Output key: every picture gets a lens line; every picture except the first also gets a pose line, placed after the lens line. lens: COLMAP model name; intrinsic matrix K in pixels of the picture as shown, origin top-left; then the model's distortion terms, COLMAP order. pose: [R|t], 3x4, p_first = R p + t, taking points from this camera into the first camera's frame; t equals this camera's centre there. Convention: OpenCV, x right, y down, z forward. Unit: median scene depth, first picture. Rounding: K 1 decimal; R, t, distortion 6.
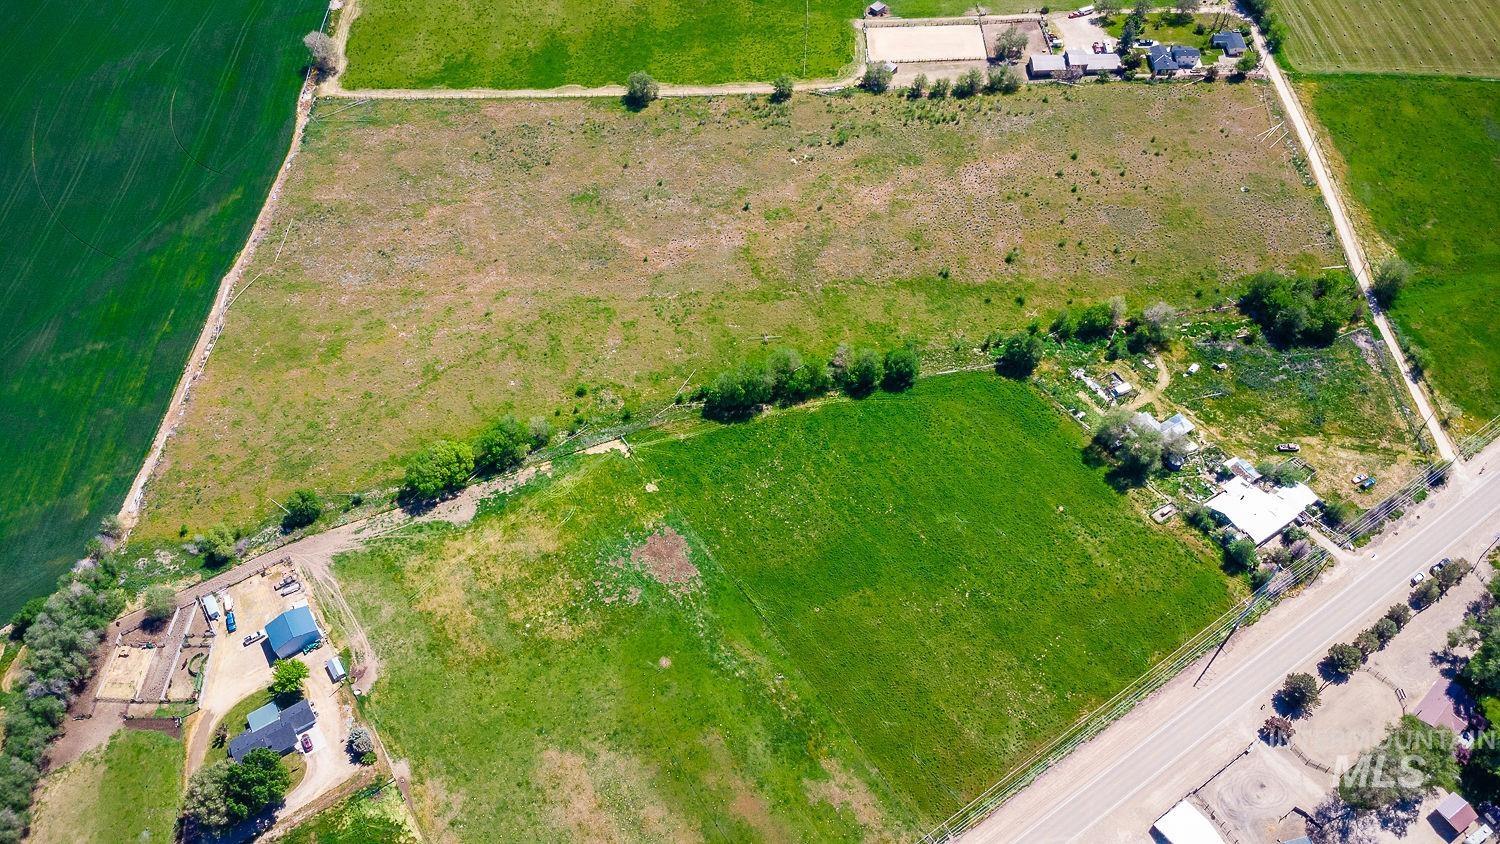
lens RADIAL K [[1097.3, 0, 751.1], [0, 1097.3, 415.9], [0, 0, 1]] dist [0.037344, -0.056548]
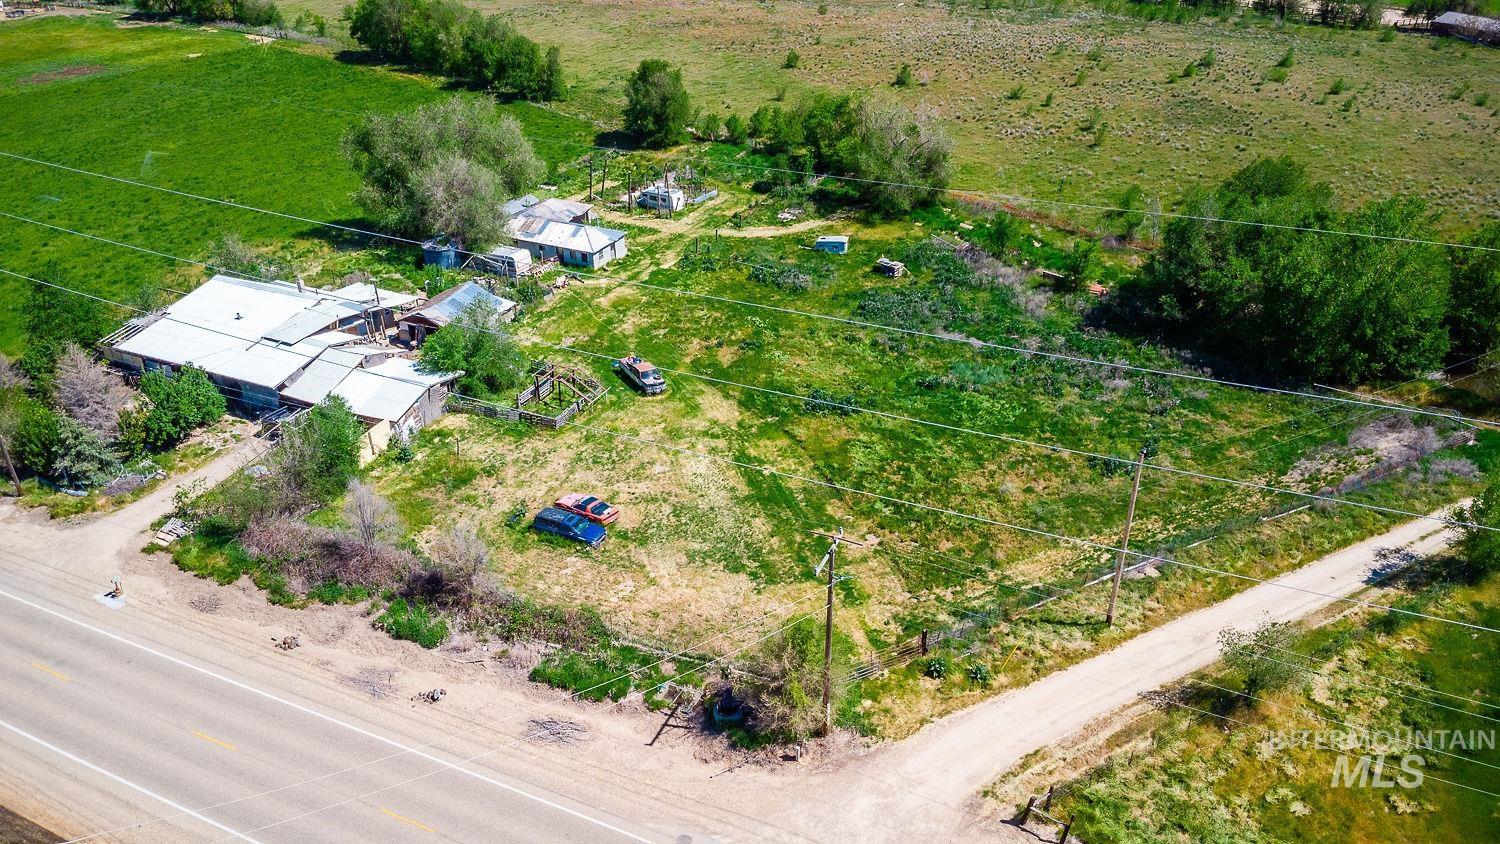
lens RADIAL K [[1087.7, 0, 751.8], [0, 1087.7, 421.4], [0, 0, 1]] dist [0.043433, -0.068801]
pose [[0.522666, 0.429508, -0.736439, 0.667728], [-0.664939, 0.745988, -0.036844, 0.027438], [0.533550, 0.508945, 0.675499, 0.794708]]
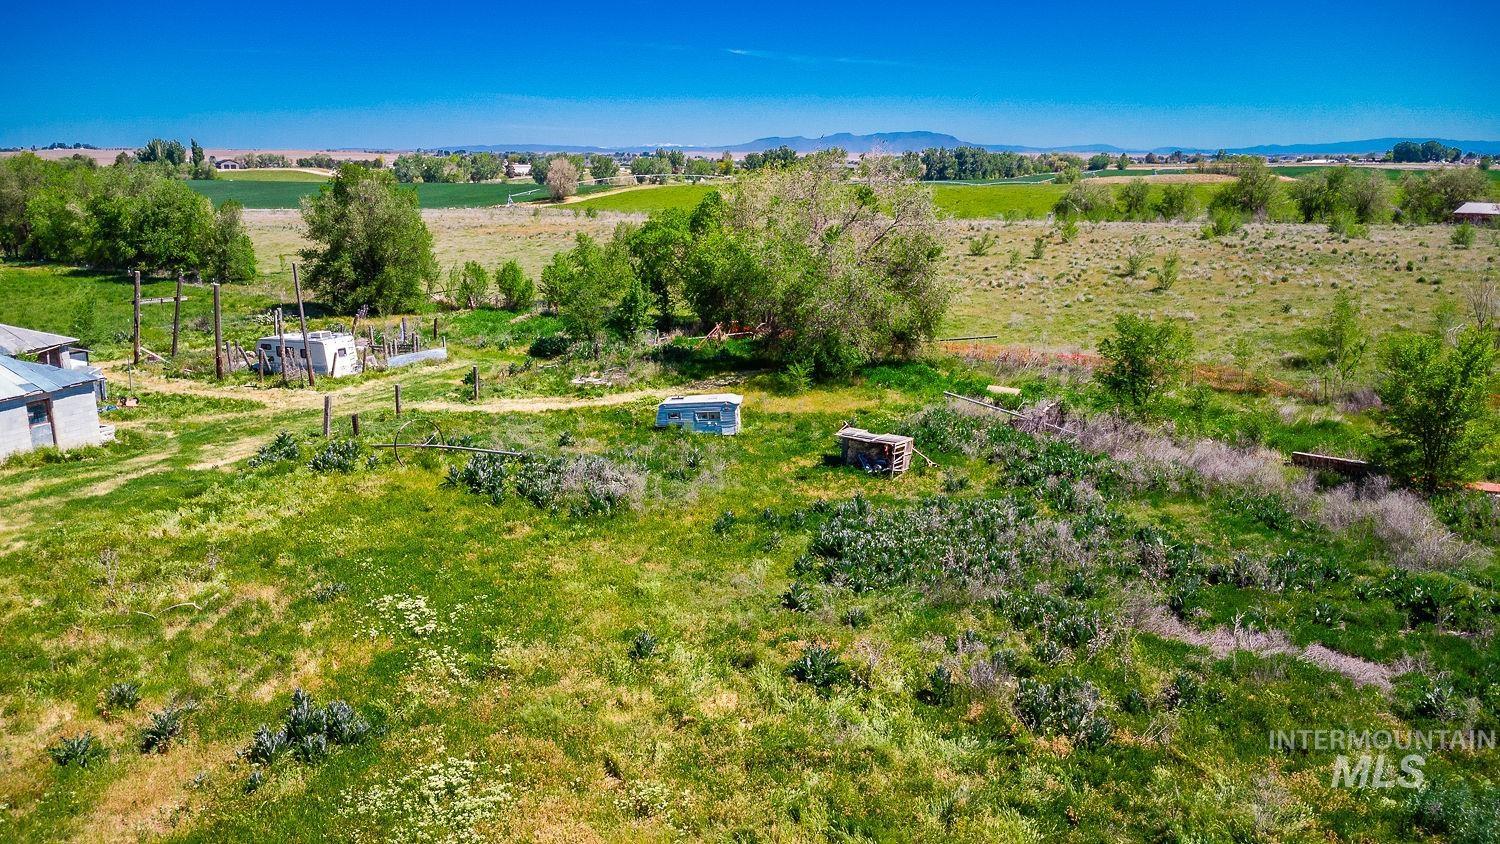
lens RADIAL K [[1087.7, 0, 751.8], [0, 1087.7, 421.4], [0, 0, 1]] dist [0.043433, -0.068801]
pose [[0.631688, 0.195191, -0.750247, 0.507215], [-0.617491, 0.711805, -0.334722, -0.002748], [0.468695, 0.674711, 0.570167, 0.939761]]
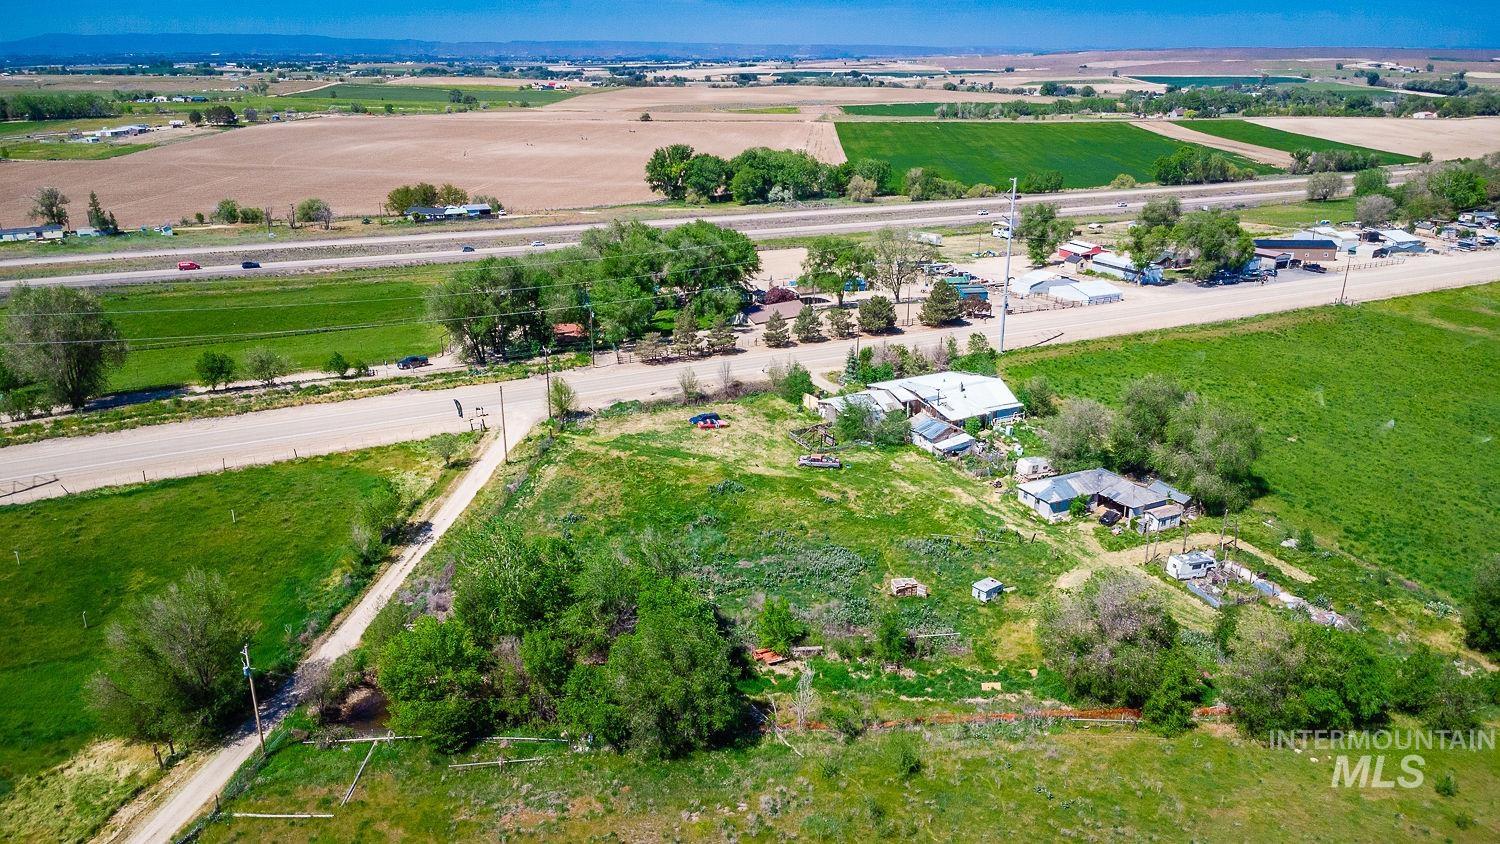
lens RADIAL K [[1097.3, 0, 751.1], [0, 1097.3, 415.9], [0, 0, 1]] dist [0.037344, -0.056548]
pose [[-0.995578, -0.018655, 0.092064, 0.449156], [0.080259, 0.340328, 0.936875, -0.395067], [-0.048809, 0.940122, -0.337326, 1.080456]]
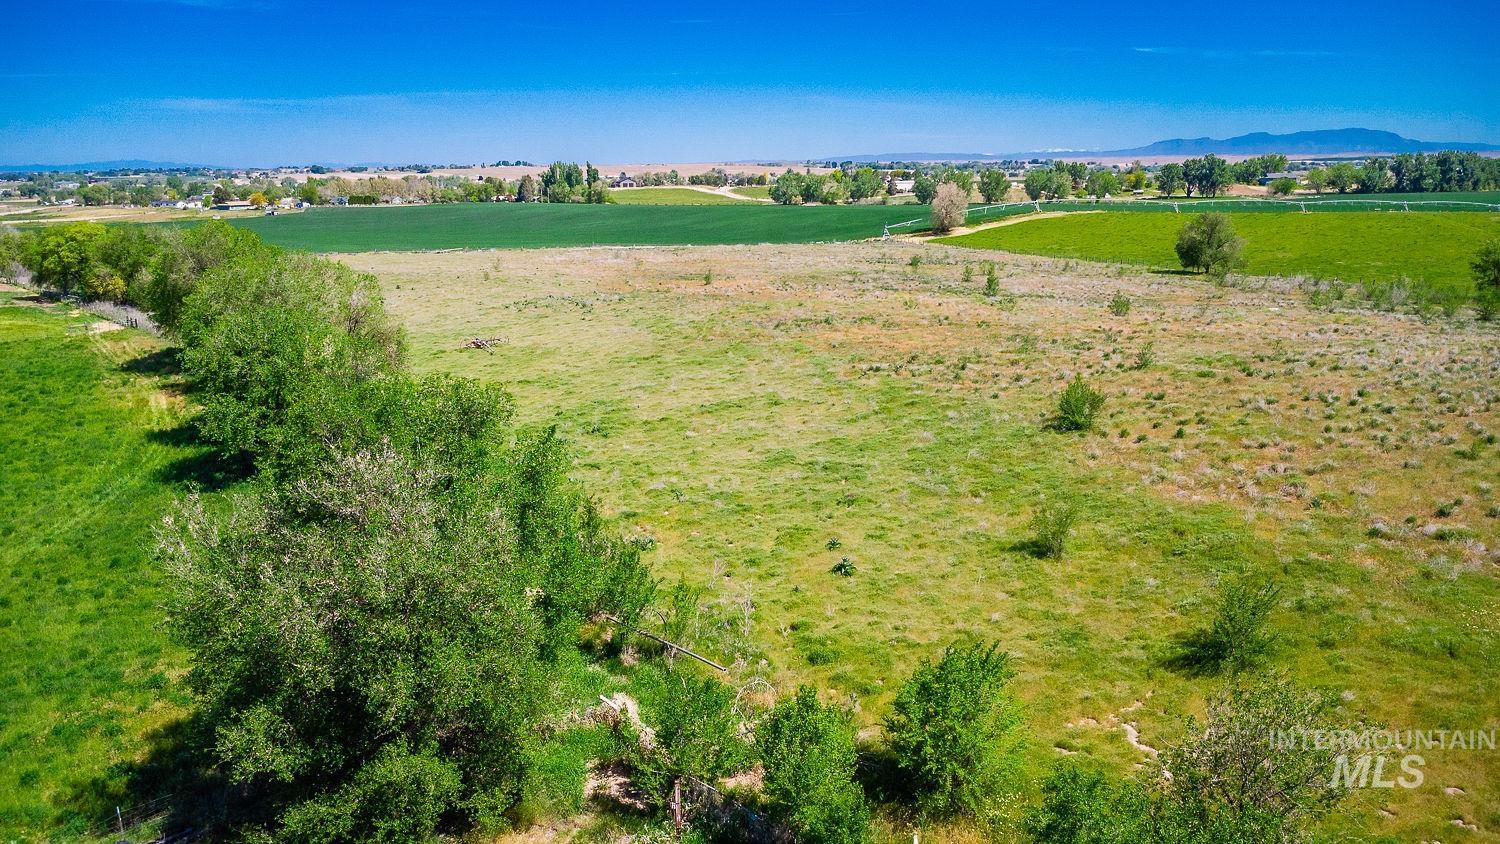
lens RADIAL K [[1090.4, 0, 750.5], [0, 1090.4, 420.4], [0, 0, 1]] dist [0.027651, -0.037091]
pose [[0.336646, 0.219777, -0.915624, 0.338666], [-0.737144, 0.666551, -0.111033, -0.082086], [0.585908, 0.712325, 0.386399, 0.986774]]
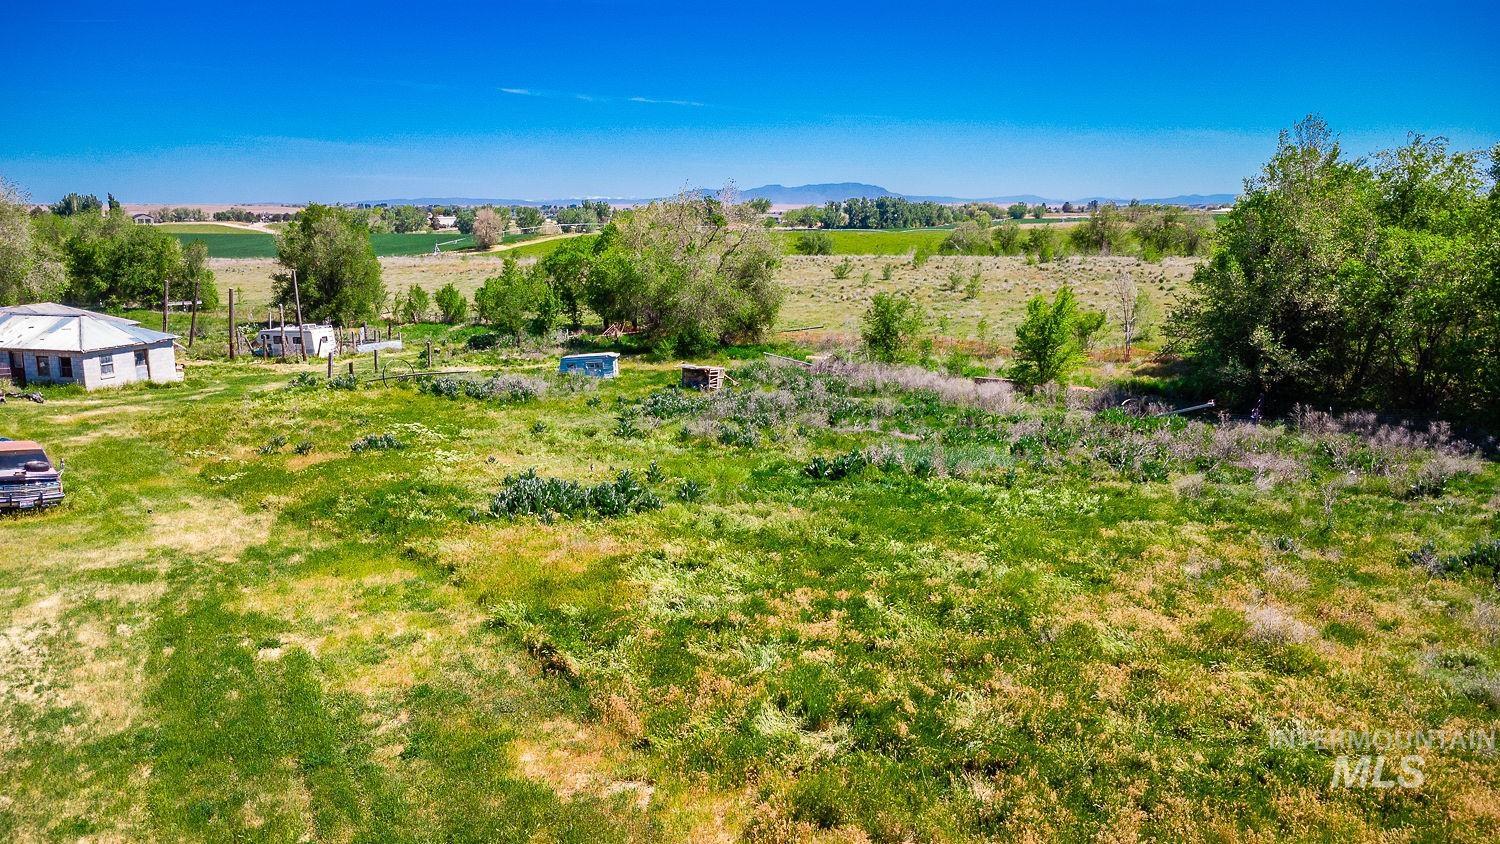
lens RADIAL K [[1113.9, 0, 751.9], [0, 1113.9, 419.4], [0, 0, 1]] dist [0.031632, -0.046553]
pose [[0.678294, 0.145278, -0.720285, 0.564860], [-0.582522, 0.703802, -0.406609, 0.025555], [0.447867, 0.695383, 0.562012, 0.921124]]
